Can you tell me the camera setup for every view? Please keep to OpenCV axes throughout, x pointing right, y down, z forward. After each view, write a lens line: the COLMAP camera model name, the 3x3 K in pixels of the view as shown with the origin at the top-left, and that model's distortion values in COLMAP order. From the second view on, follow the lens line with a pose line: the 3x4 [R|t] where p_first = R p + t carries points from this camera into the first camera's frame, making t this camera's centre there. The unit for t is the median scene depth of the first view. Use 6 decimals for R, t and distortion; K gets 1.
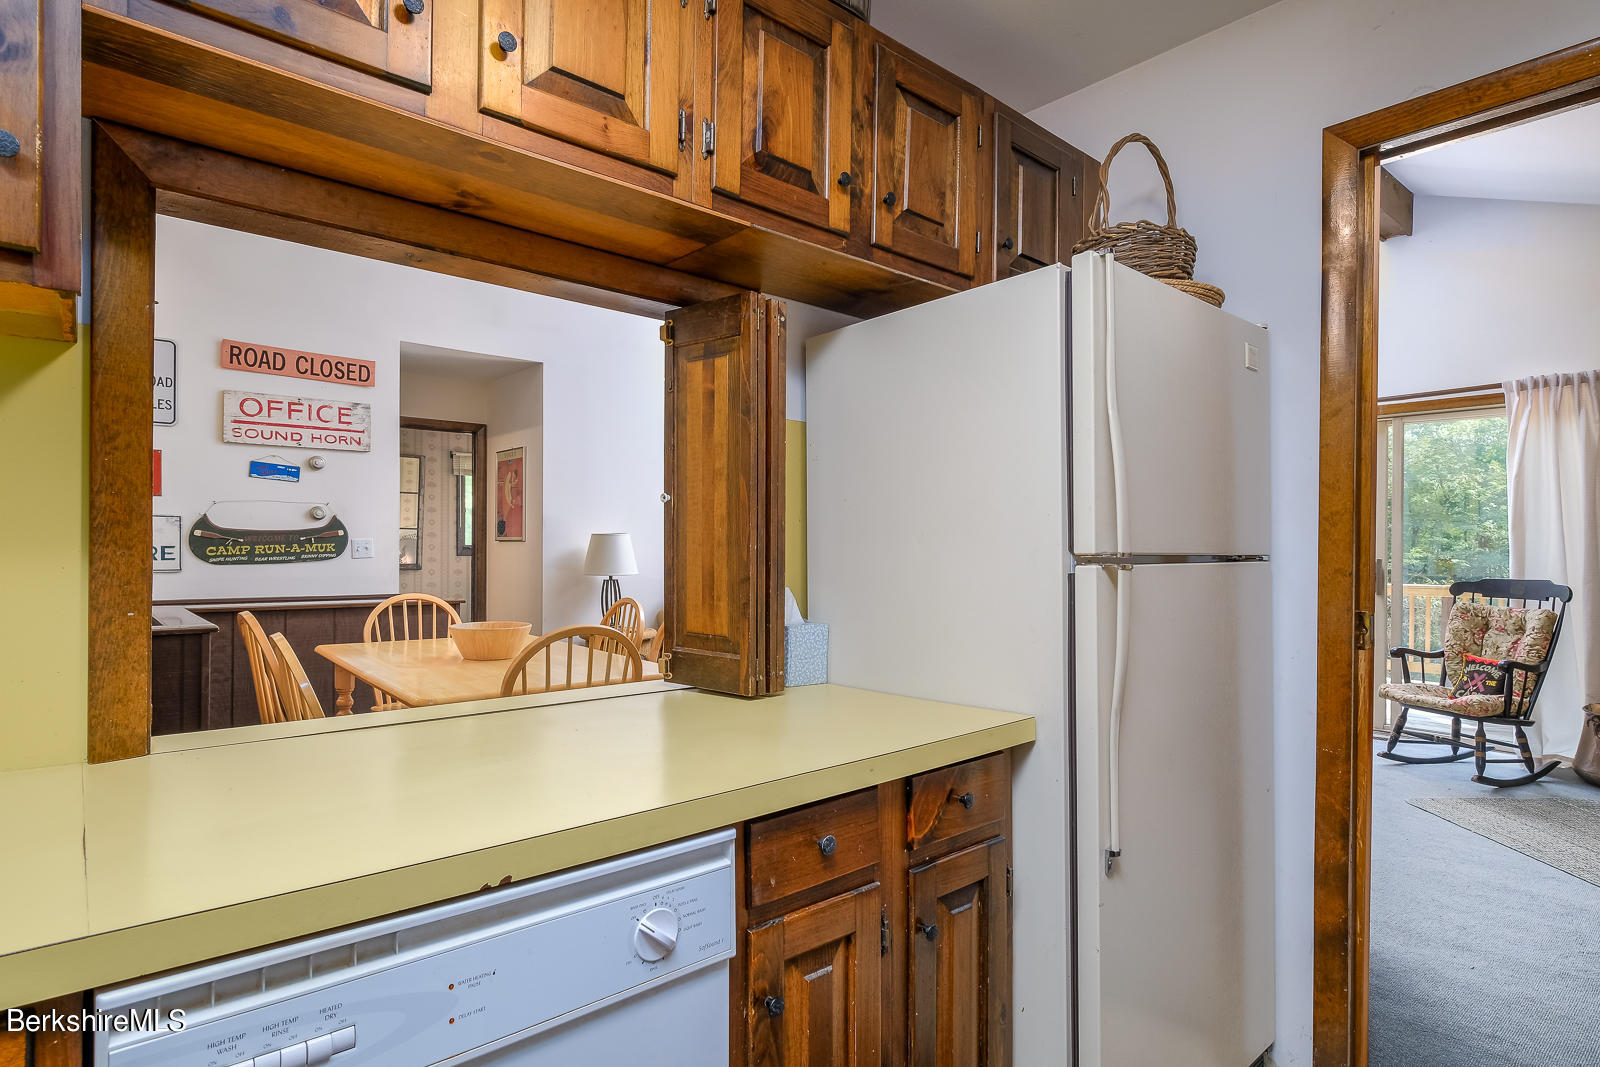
lens RADIAL K [[842.1, 0, 795.9], [0, 842.1, 539.2], [0, 0, 1]] dist [0.008583, -0.002407]
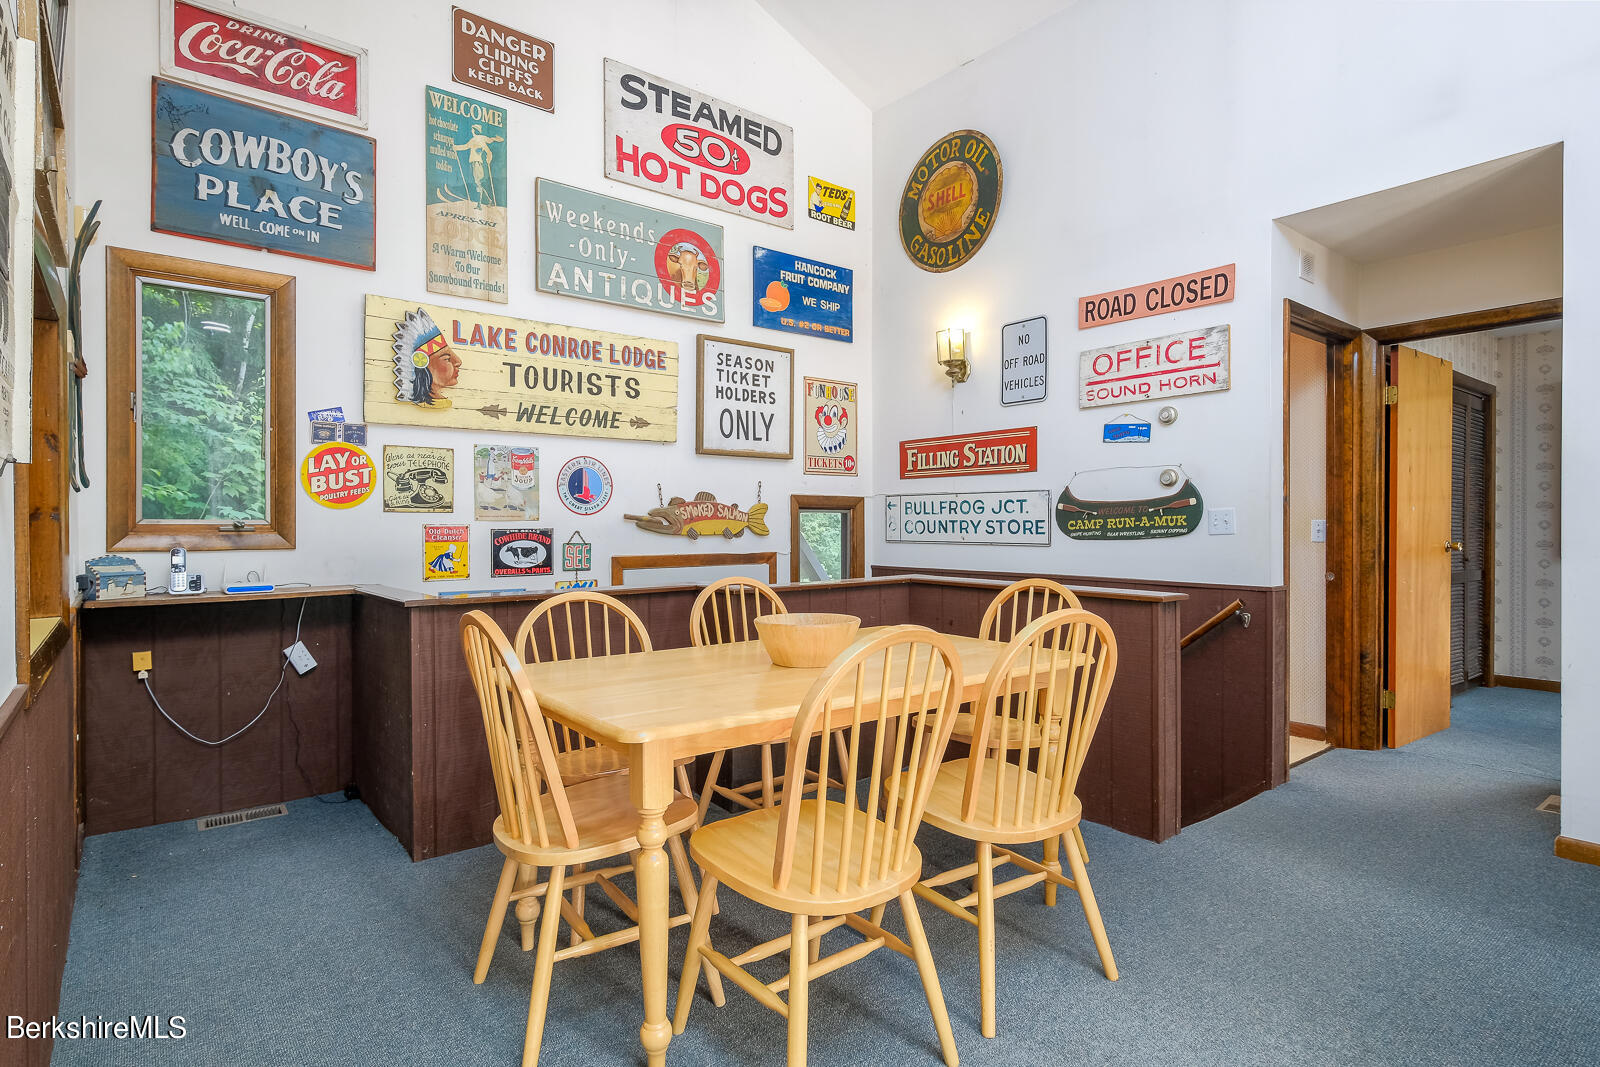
lens RADIAL K [[820.6, 0, 799.2], [0, 820.6, 536.2], [0, 0, 1]] dist [-0.001922, -0.000465]
pose [[-0.019450, 0.003894, -0.999803, 0.226877], [0.003027, 0.999988, 0.003836, 0.021009], [0.999806, -0.002952, -0.019462, 0.681538]]
